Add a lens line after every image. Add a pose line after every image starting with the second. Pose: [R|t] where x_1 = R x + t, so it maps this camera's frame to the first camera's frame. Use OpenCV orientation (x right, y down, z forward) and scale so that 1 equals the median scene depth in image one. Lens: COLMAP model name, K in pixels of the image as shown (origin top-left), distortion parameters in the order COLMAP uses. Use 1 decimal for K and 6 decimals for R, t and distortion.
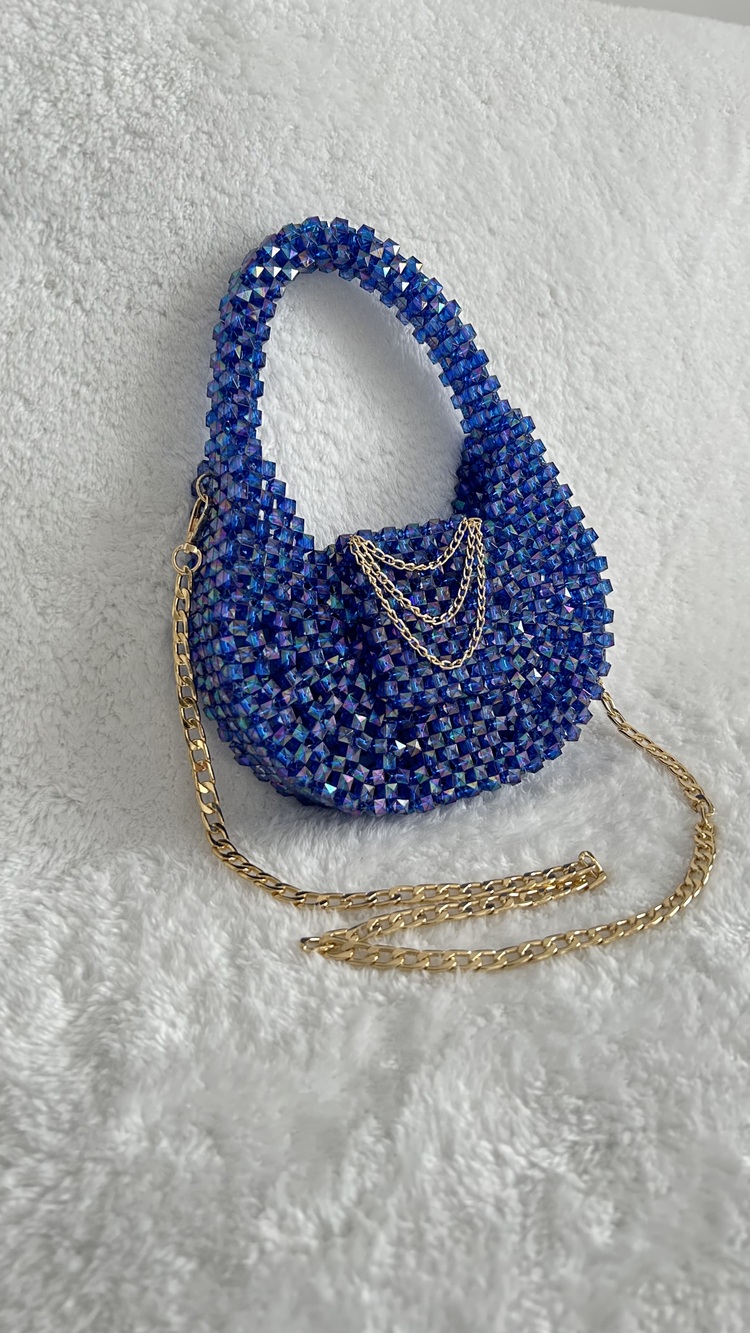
lens RADIAL K [[1048.4, 0, 373.1], [0, 1048.4, 673.4], [0, 0, 1]] dist [0.002458, -0.018895]
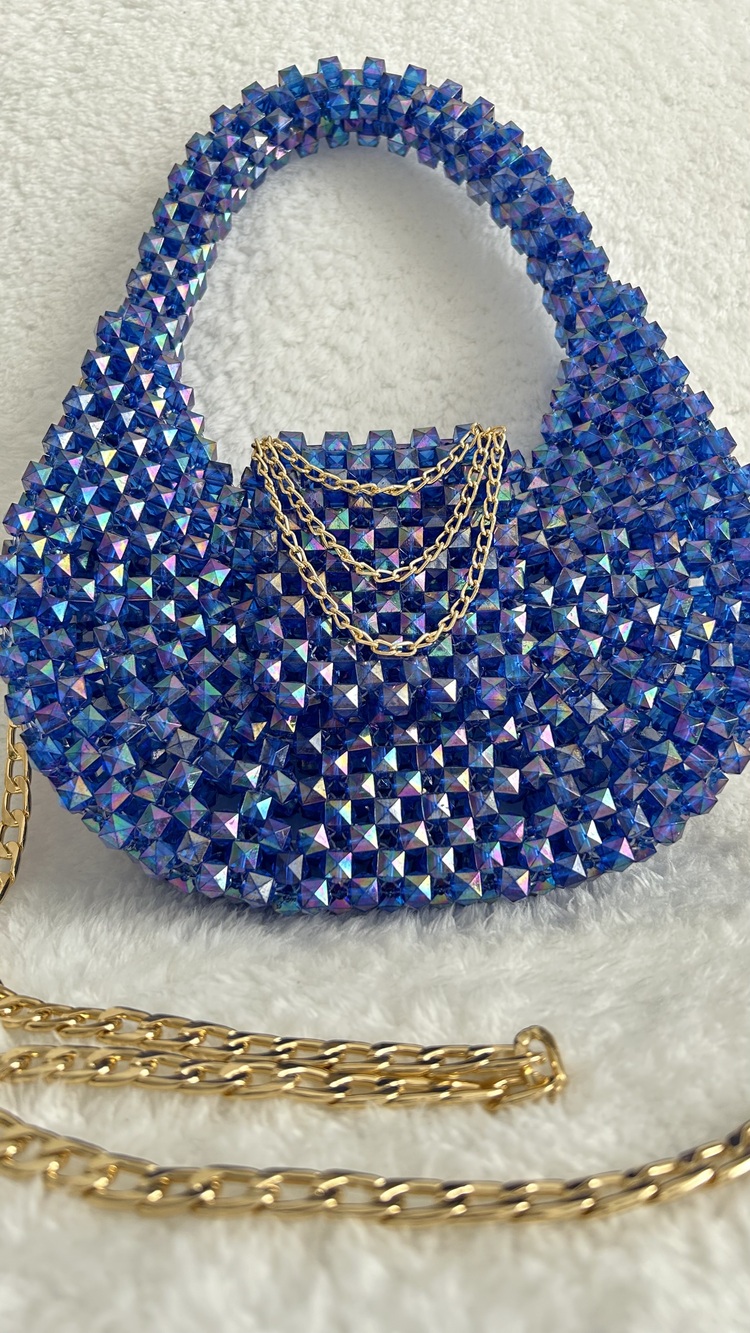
lens RADIAL K [[1048.4, 0, 372.3], [0, 1048.4, 655.5], [0, 0, 1]] dist [0.002458, -0.018895]
pose [[0.879837, 0.027366, -0.474486, 0.326985], [-0.148064, 0.964441, -0.218931, 0.118093], [0.451623, 0.262878, 0.852603, 0.512115]]
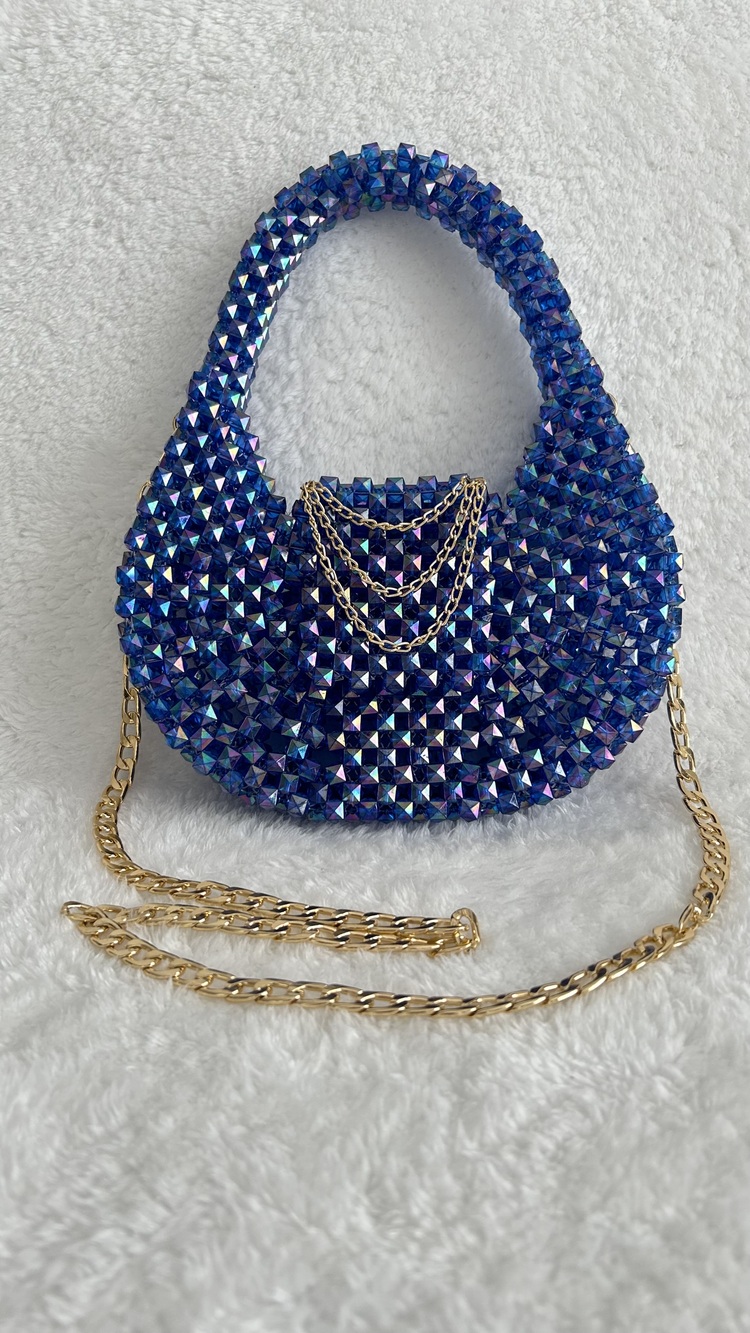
lens RADIAL K [[1048.4, 0, 355.7], [0, 1048.4, 664.2], [0, 0, 1]] dist [0.002458, -0.018895]
pose [[0.847979, 0.136698, -0.512099, 0.457882], [-0.192102, 0.979743, -0.056570, 0.055512], [0.493992, 0.146346, 0.857062, 0.293428]]
